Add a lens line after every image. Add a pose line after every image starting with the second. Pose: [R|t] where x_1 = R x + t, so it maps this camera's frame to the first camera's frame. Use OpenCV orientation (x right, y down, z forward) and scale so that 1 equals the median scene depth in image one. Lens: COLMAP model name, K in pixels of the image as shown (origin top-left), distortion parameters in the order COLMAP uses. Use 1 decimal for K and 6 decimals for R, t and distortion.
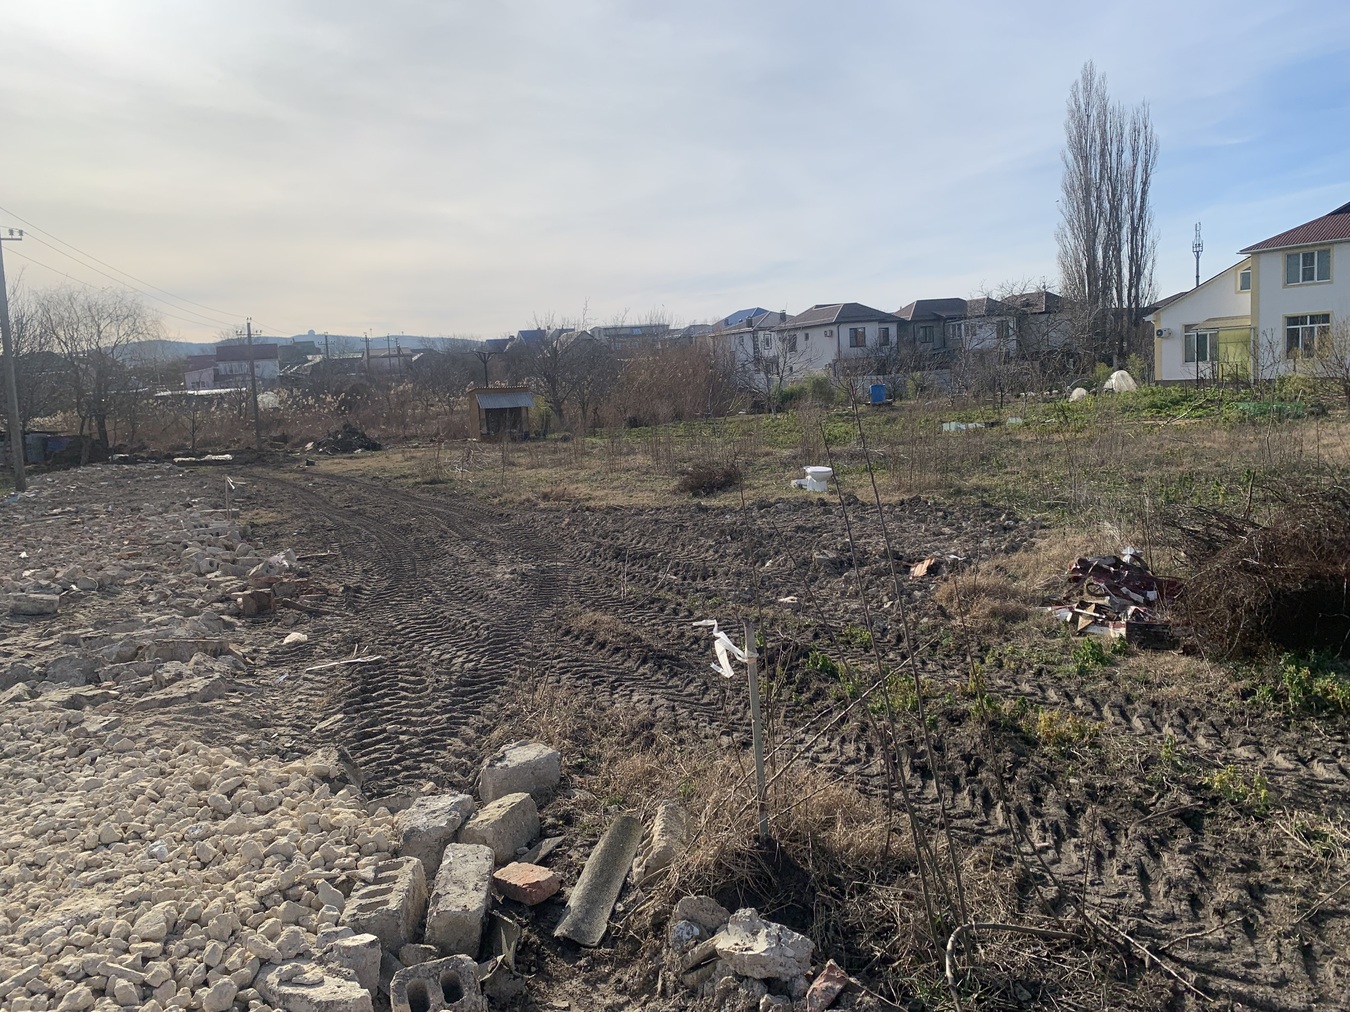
lens RADIAL K [[1022.8, 0, 684.9], [0, 1022.8, 490.6], [0, 0, 1]] dist [0.073220, -0.115469]
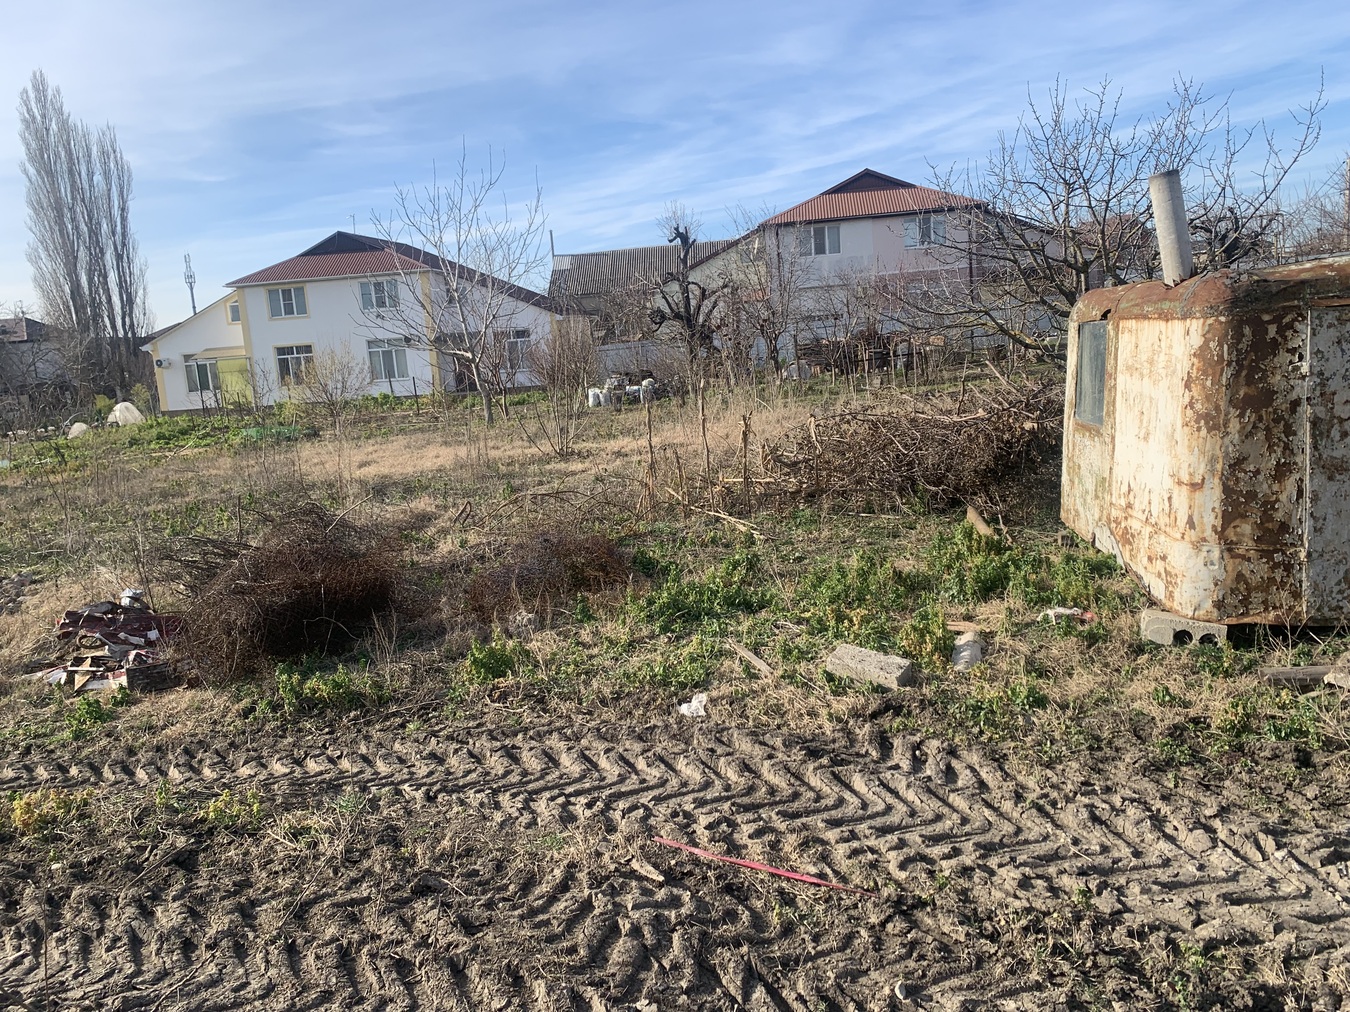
lens RADIAL K [[1029.9, 0, 684.9], [0, 1029.9, 492.0], [0, 0, 1]] dist [0.022572, -0.017200]
pose [[0.630424, -0.104836, 0.769139, 0.033596], [0.125720, 0.991546, 0.032104, 0.000504], [-0.766003, 0.076457, 0.638274, -0.004749]]
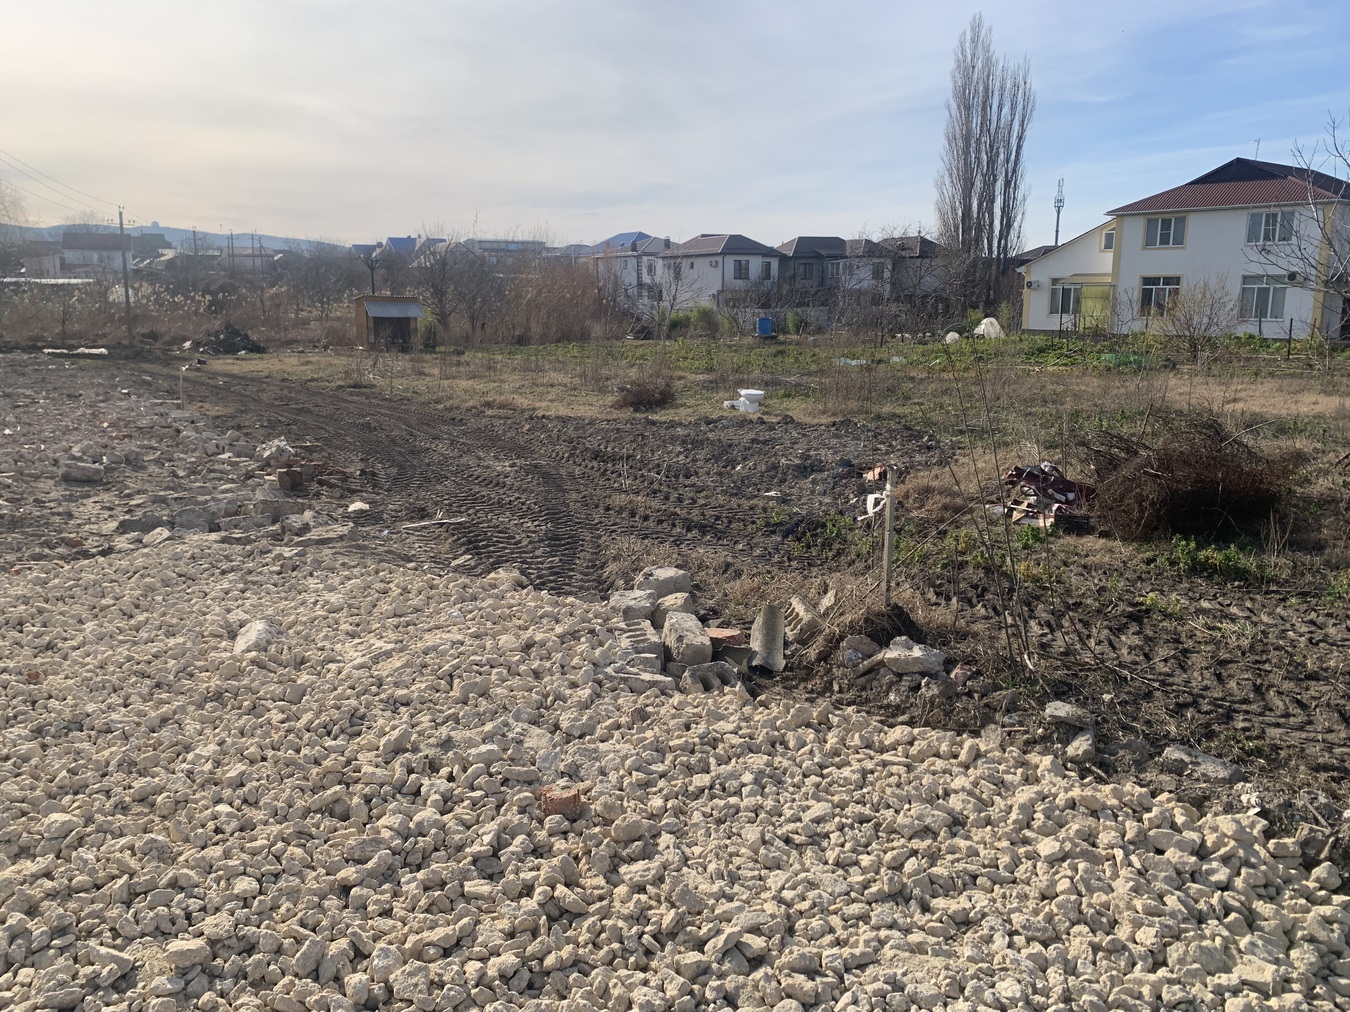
lens RADIAL K [[1030.2, 0, 664.7], [0, 1030.2, 477.1], [0, 0, 1]] dist [0.048334, -0.051591]
pose [[0.992464, 0.043296, 0.114637, -0.178208], [-0.049971, 0.997179, 0.056011, 0.028345], [-0.111889, -0.061317, 0.991827, -0.196526]]
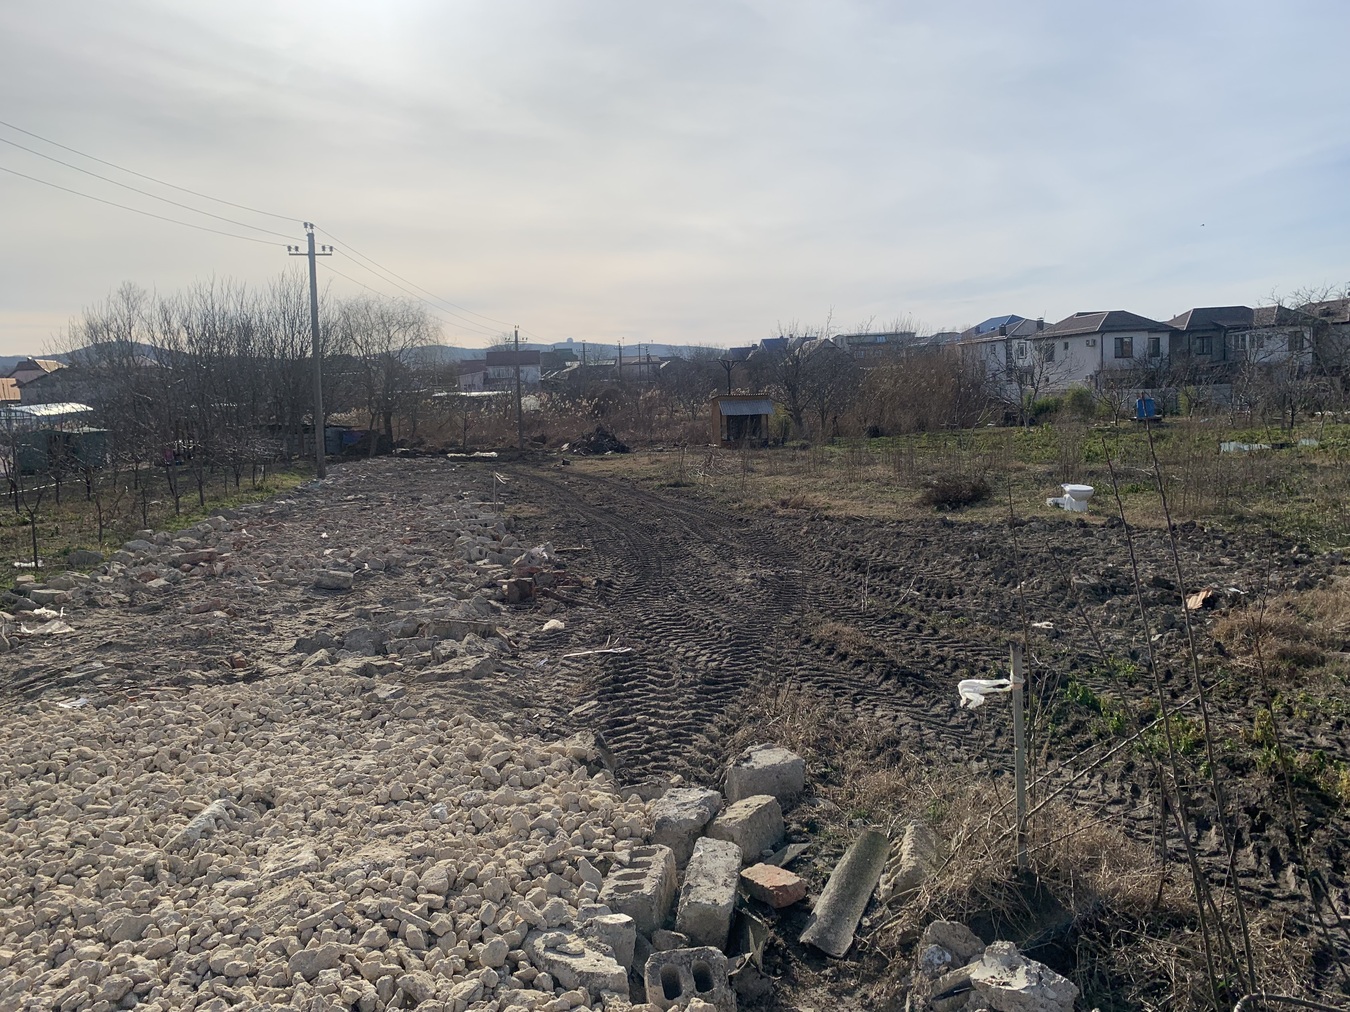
lens RADIAL K [[1029.9, 0, 684.9], [0, 1029.9, 492.0], [0, 0, 1]] dist [0.022572, -0.017200]
pose [[0.973071, 0.041841, -0.226678, -0.010143], [-0.043311, 0.999061, -0.001514, 0.000124], [0.226402, 0.011291, 0.973969, -0.004149]]
